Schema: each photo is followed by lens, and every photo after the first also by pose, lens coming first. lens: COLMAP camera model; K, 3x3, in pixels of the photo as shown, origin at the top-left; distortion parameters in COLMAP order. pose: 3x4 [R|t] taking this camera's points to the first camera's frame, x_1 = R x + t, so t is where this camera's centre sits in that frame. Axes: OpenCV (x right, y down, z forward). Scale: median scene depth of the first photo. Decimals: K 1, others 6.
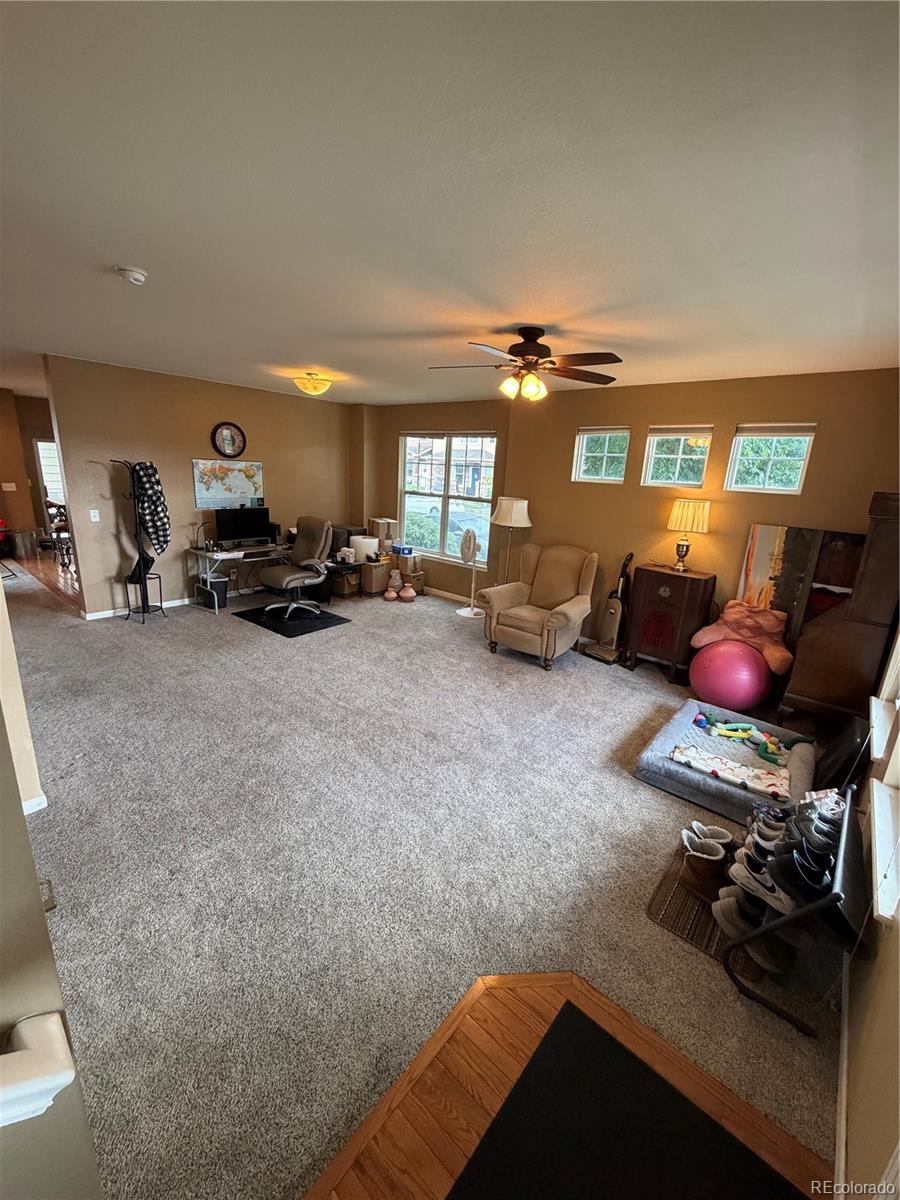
lens RADIAL K [[477.9, 0, 453.9], [0, 477.9, 594.8], [0, 0, 1]] dist [-0.001759, 0.000191]
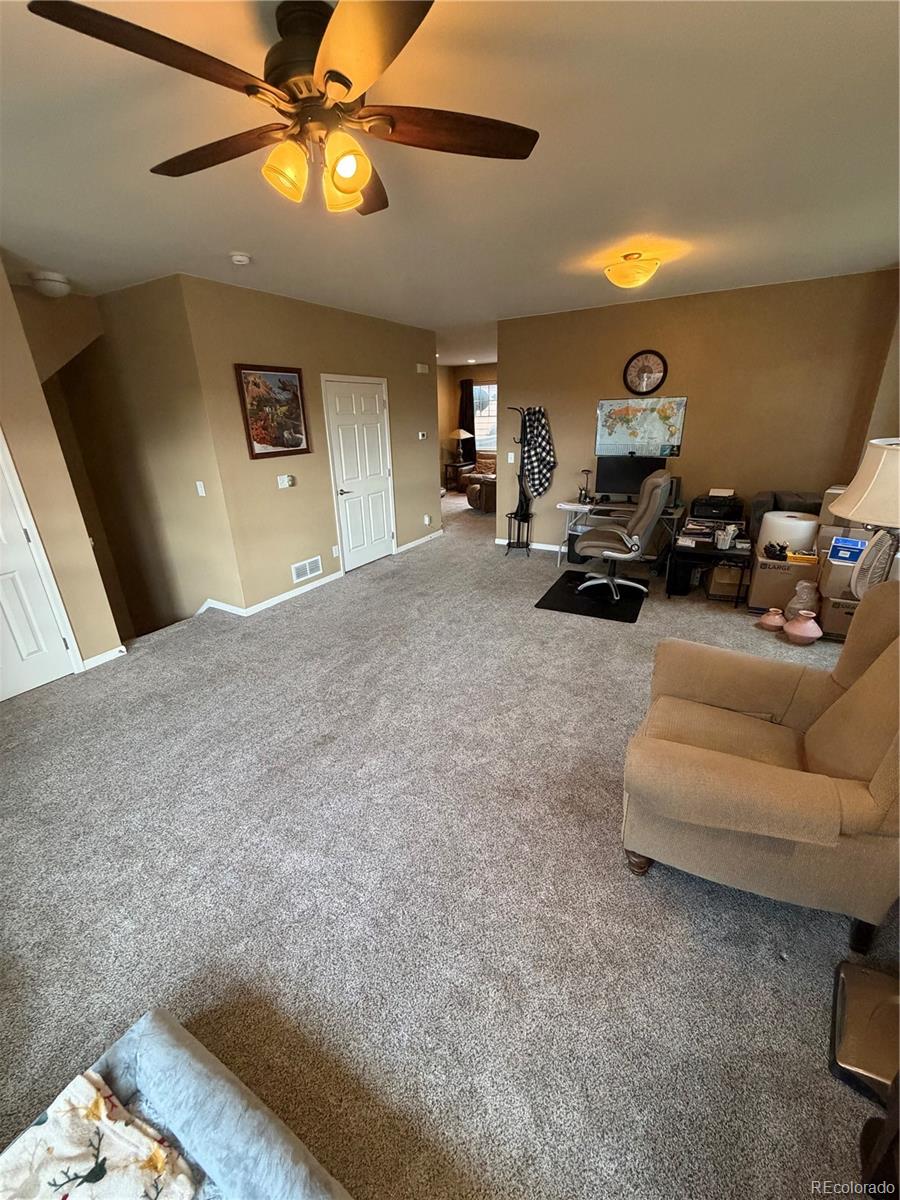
lens RADIAL K [[477.9, 0, 447.8], [0, 477.9, 595.4], [0, 0, 1]] dist [-0.001759, 0.000191]
pose [[0.165521, 0.295937, -0.940757, 0.393373], [-0.218632, 0.941190, 0.257606, -0.105877], [0.961667, 0.163041, 0.220488, 0.590172]]
